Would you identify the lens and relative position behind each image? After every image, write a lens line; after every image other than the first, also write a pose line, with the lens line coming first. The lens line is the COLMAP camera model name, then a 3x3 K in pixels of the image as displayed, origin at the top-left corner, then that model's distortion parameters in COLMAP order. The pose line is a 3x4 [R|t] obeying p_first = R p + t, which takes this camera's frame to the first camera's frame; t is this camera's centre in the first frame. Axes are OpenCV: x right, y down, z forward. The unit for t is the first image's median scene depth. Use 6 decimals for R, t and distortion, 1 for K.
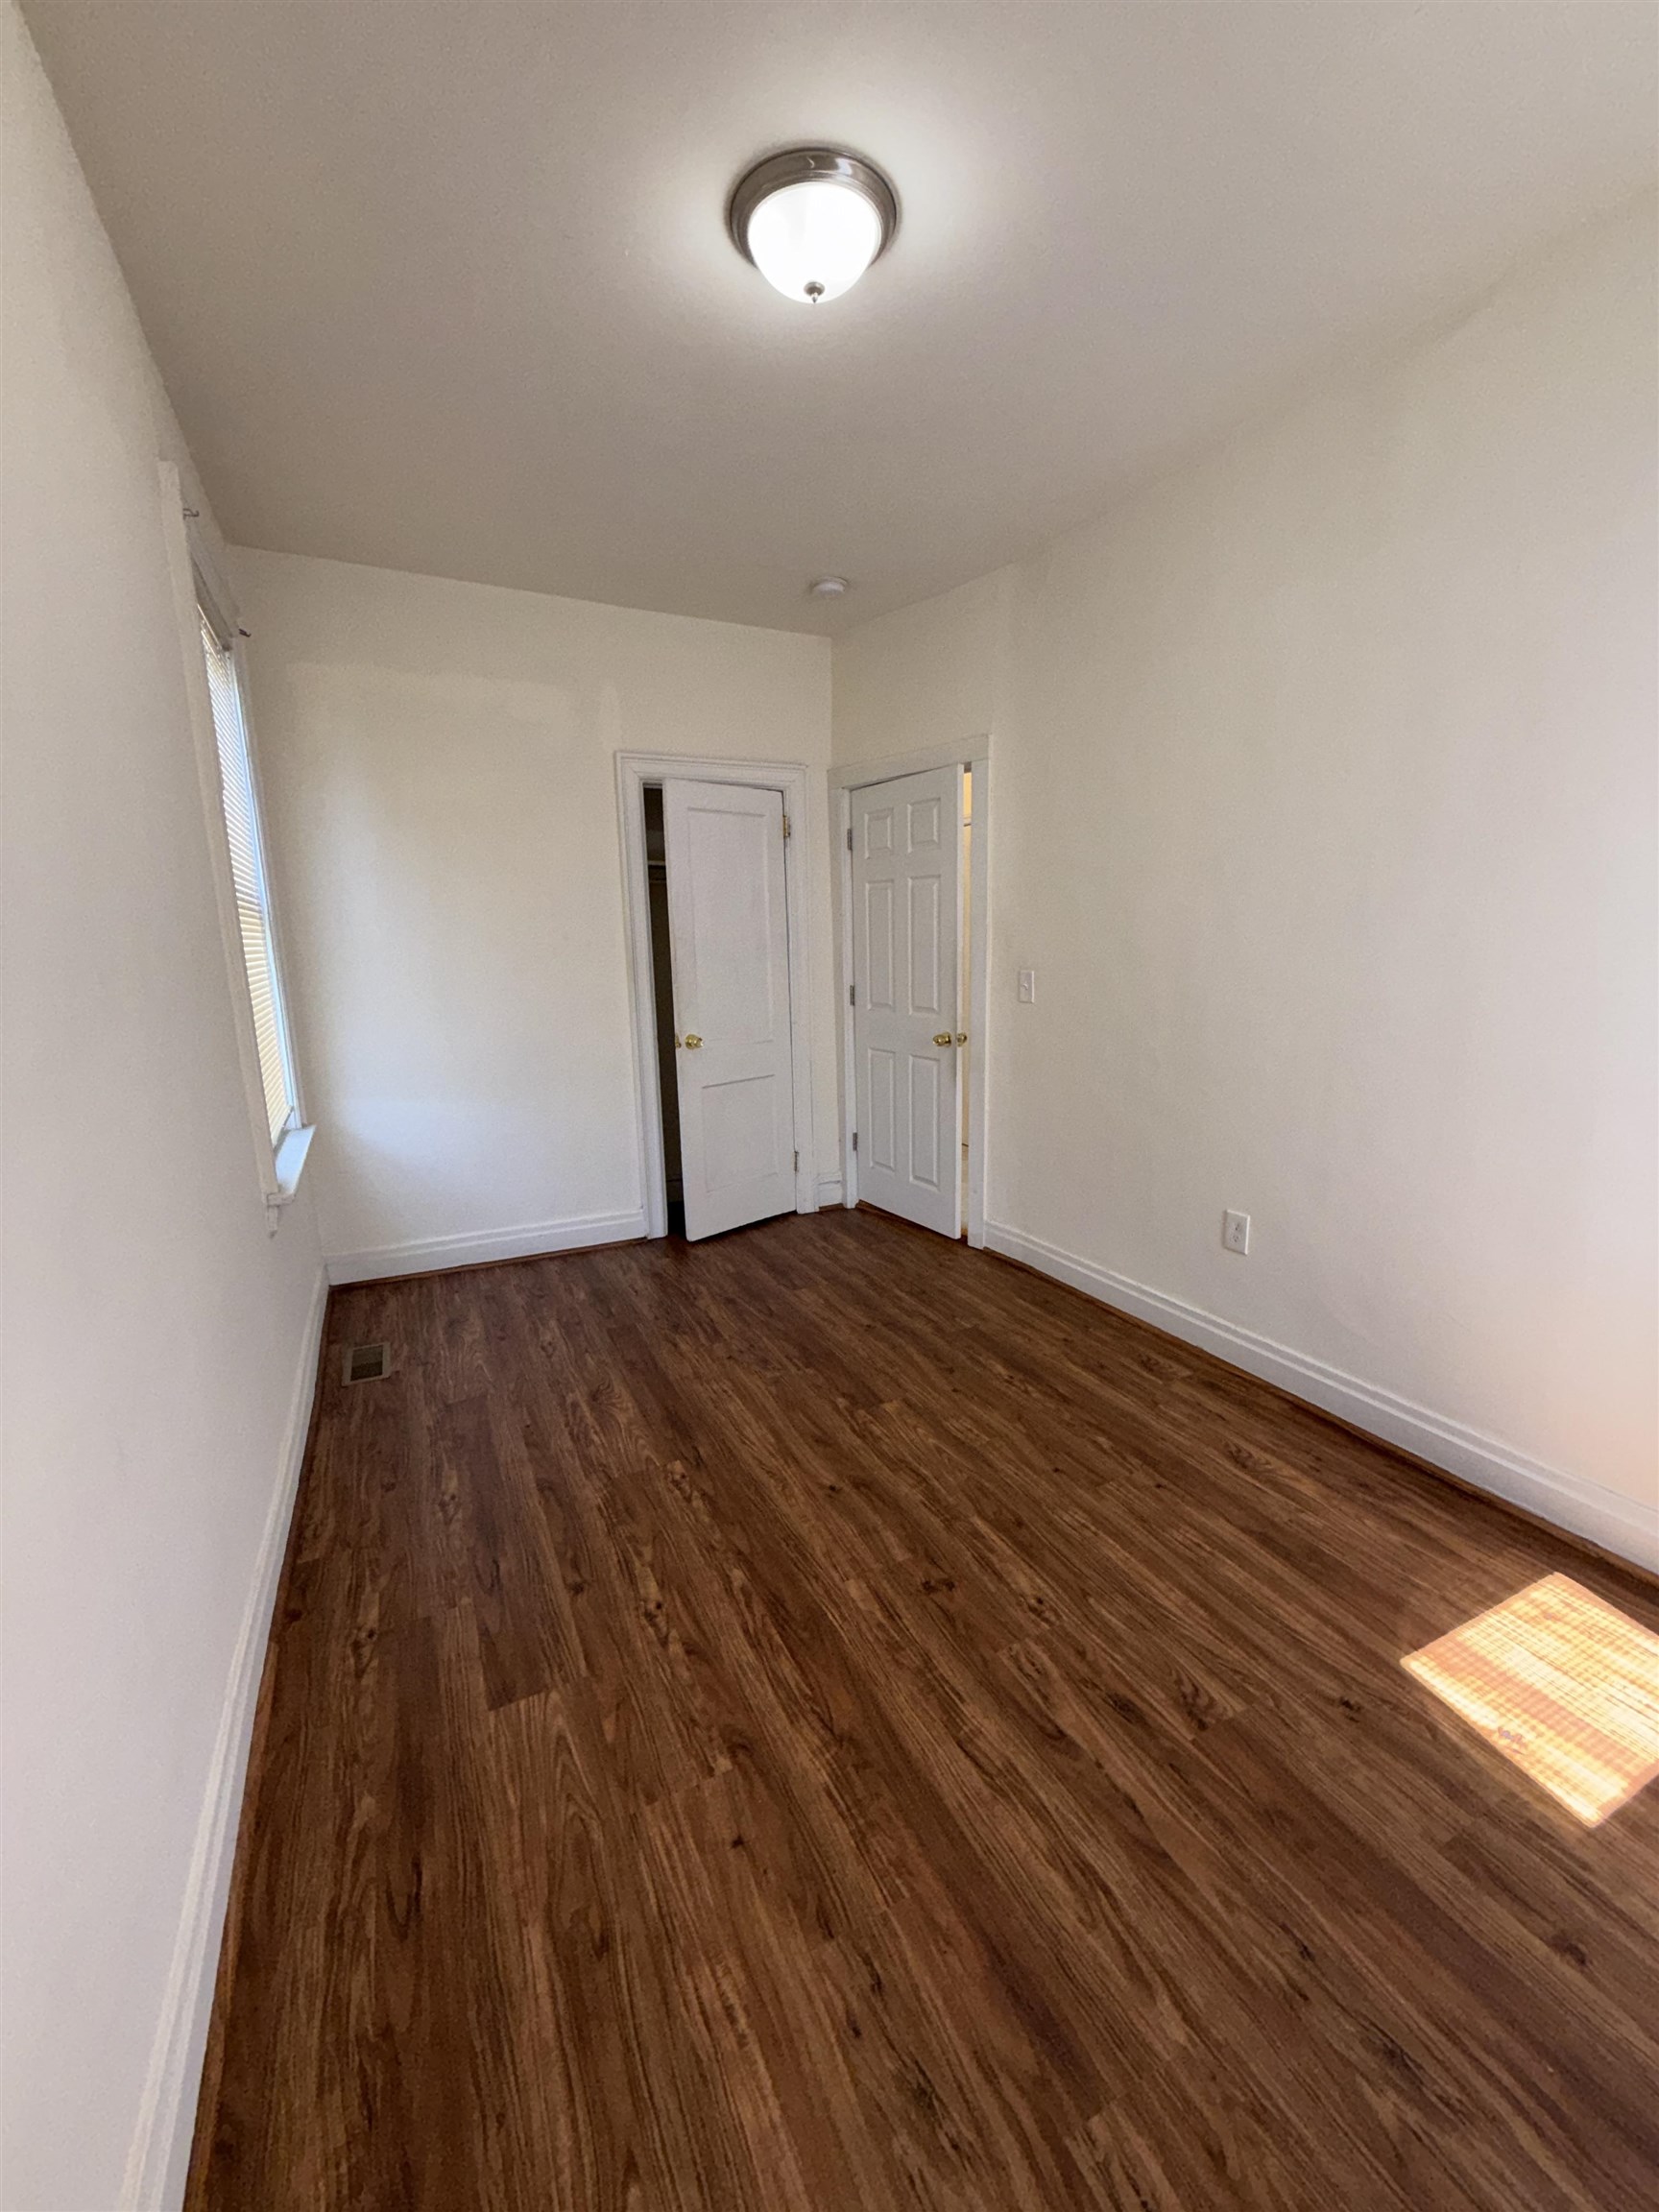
lens RADIAL K [[885.8, 0, 823.5], [0, 885.8, 1107.8], [0, 0, 1]] dist [-0.003686, 0.000303]
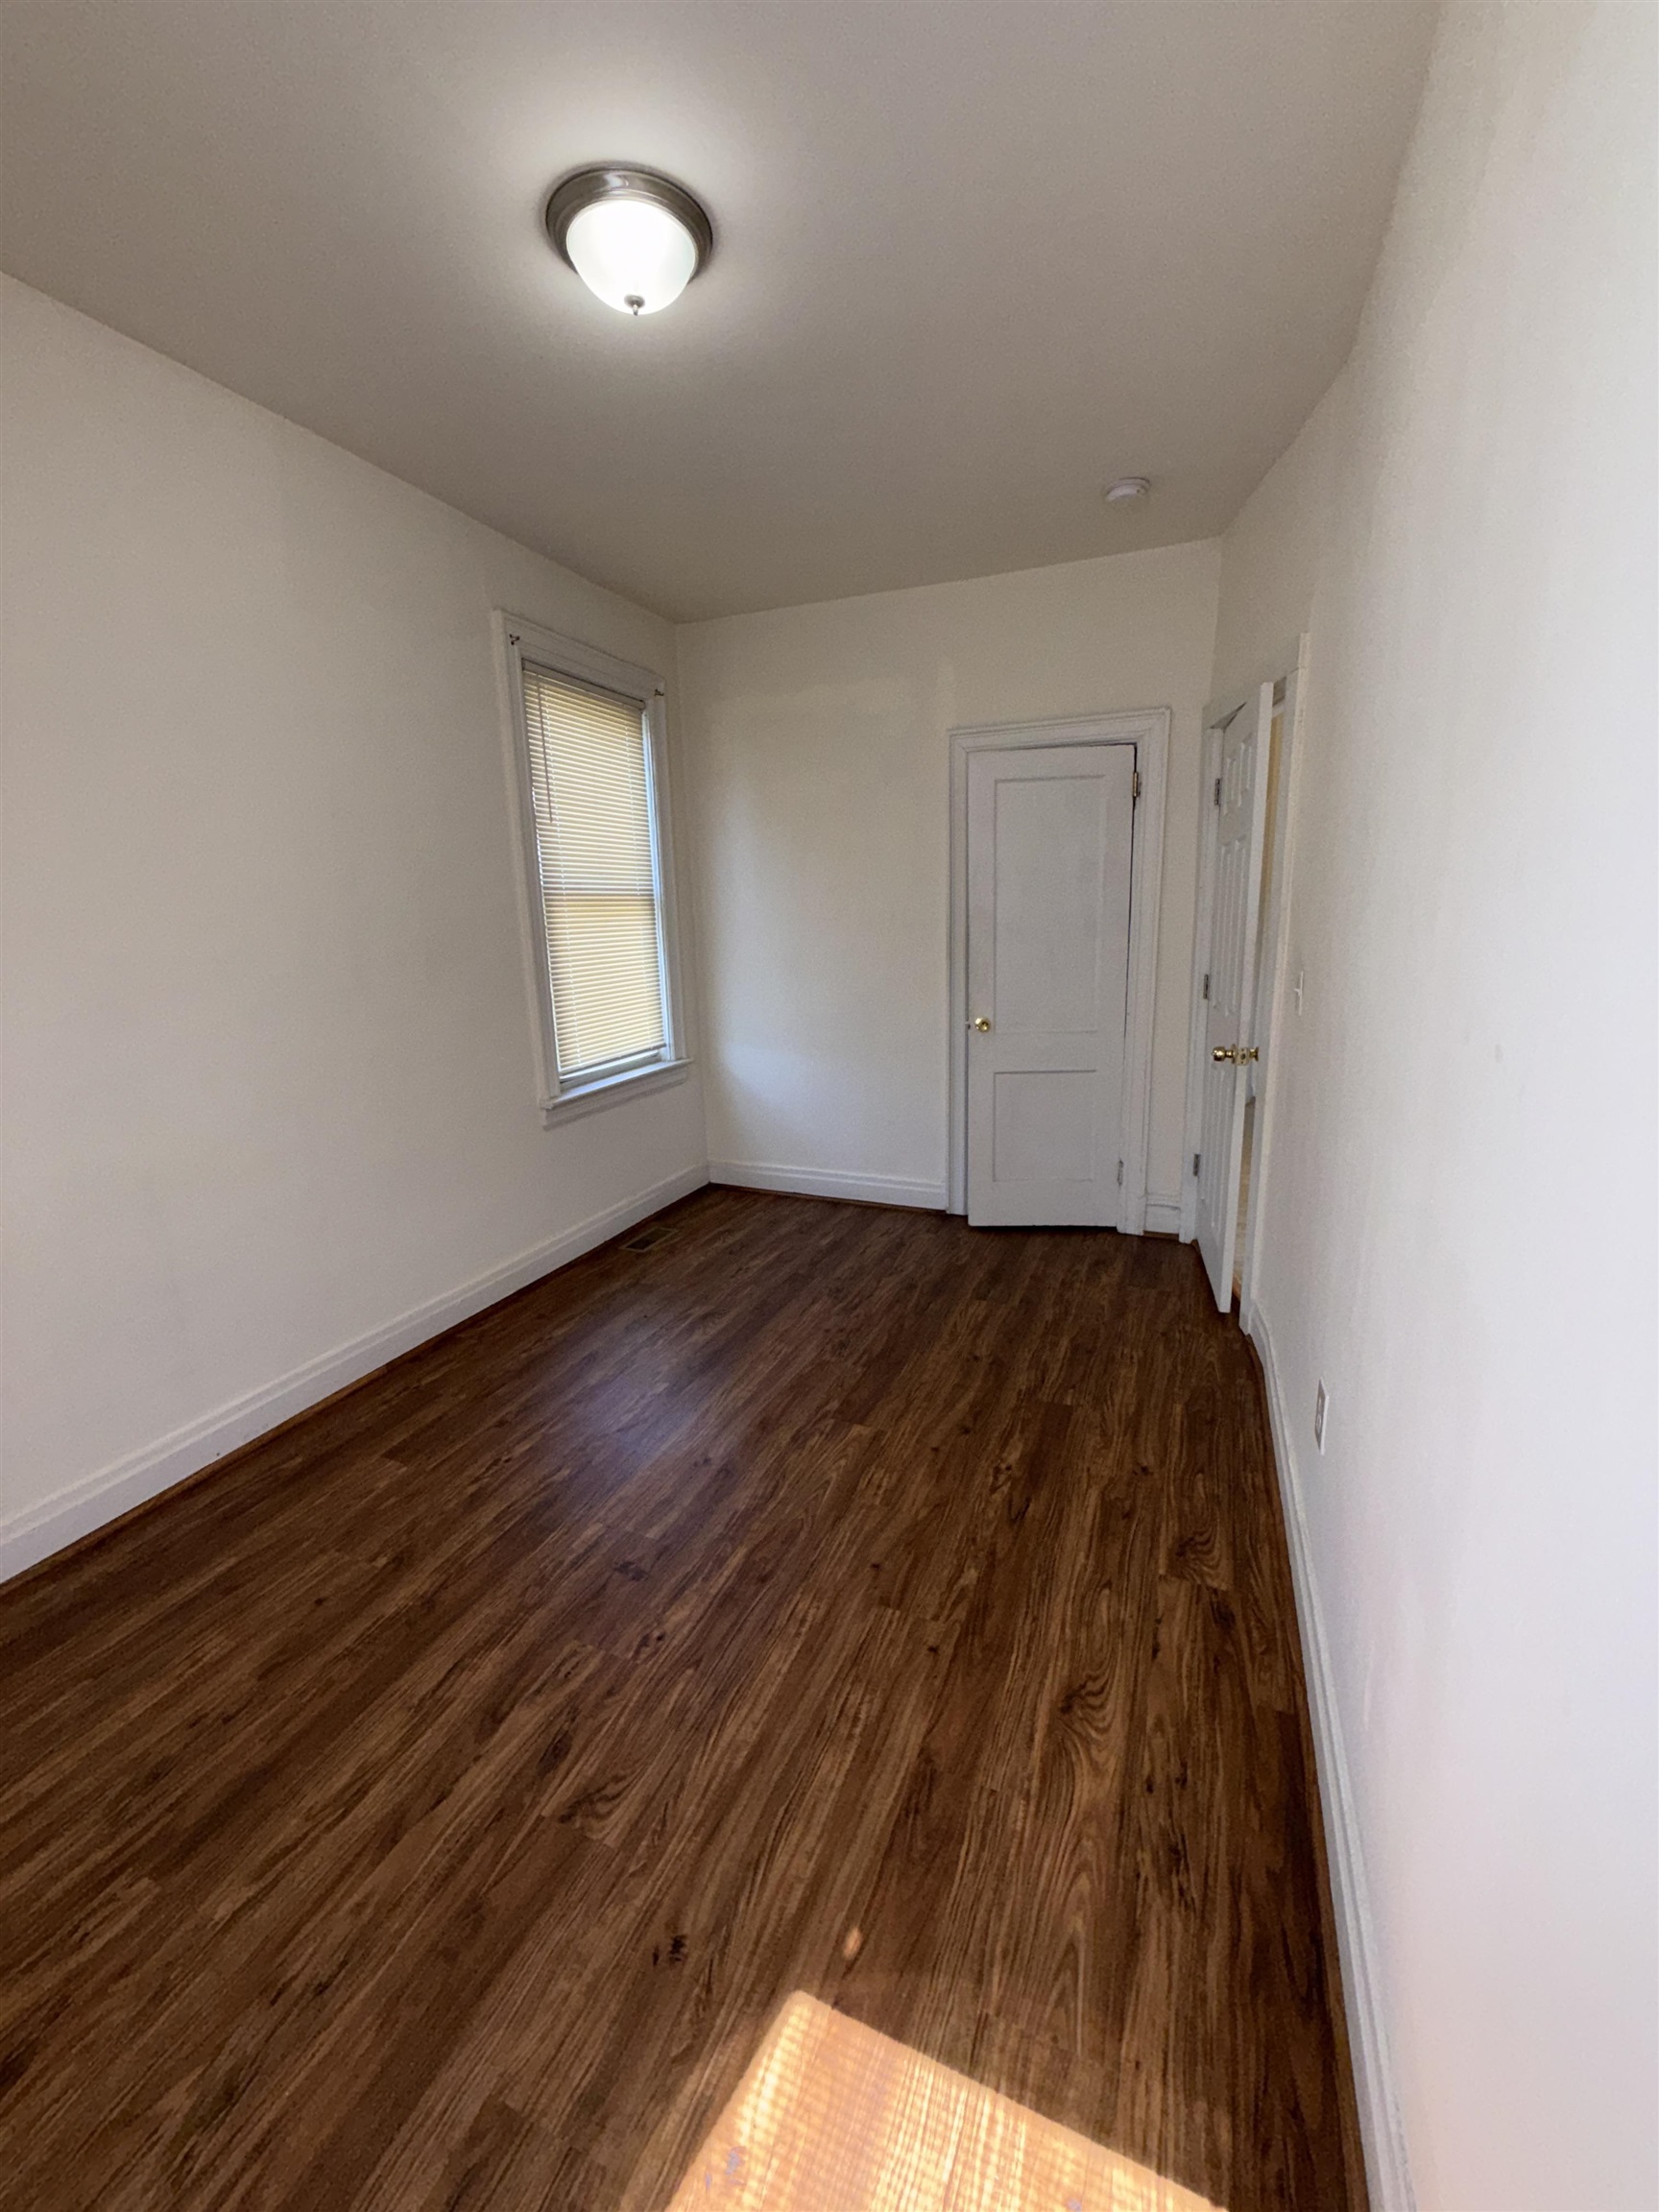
lens RADIAL K [[885.8, 0, 832.4], [0, 885.8, 1104.7], [0, 0, 1]] dist [-0.003686, 0.000303]
pose [[0.655131, 0.163819, -0.737541, 0.988094], [-0.130309, 0.986080, 0.103274, -0.138737], [0.744193, 0.028450, 0.667358, 0.483948]]
